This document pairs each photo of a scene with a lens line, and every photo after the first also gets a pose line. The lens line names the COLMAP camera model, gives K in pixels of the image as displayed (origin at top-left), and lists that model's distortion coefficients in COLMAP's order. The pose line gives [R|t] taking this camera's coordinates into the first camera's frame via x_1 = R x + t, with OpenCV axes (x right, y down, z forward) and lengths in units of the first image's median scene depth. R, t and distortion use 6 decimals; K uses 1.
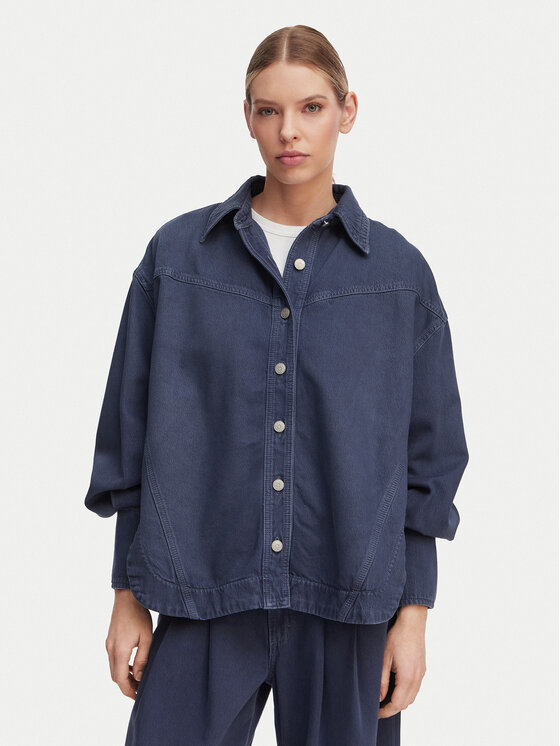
lens RADIAL K [[1229.2, 0, 280.6], [0, 1229.2, 370.4], [0, 0, 1]] dist [0.221706, 0.000000]
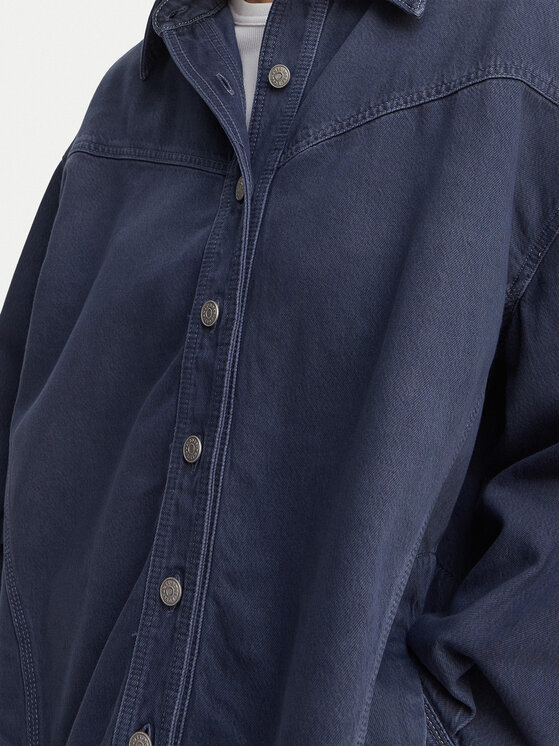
lens RADIAL K [[738.5, 0, 280.2], [0, 738.5, 370.7], [0, 0, 1]] dist [-0.061600, 0.000000]
pose [[0.828246, -0.006374, -0.560329, 0.165858], [0.014404, 0.999847, 0.009918, 0.016475], [0.560180, -0.016286, 0.828211, 0.810964]]
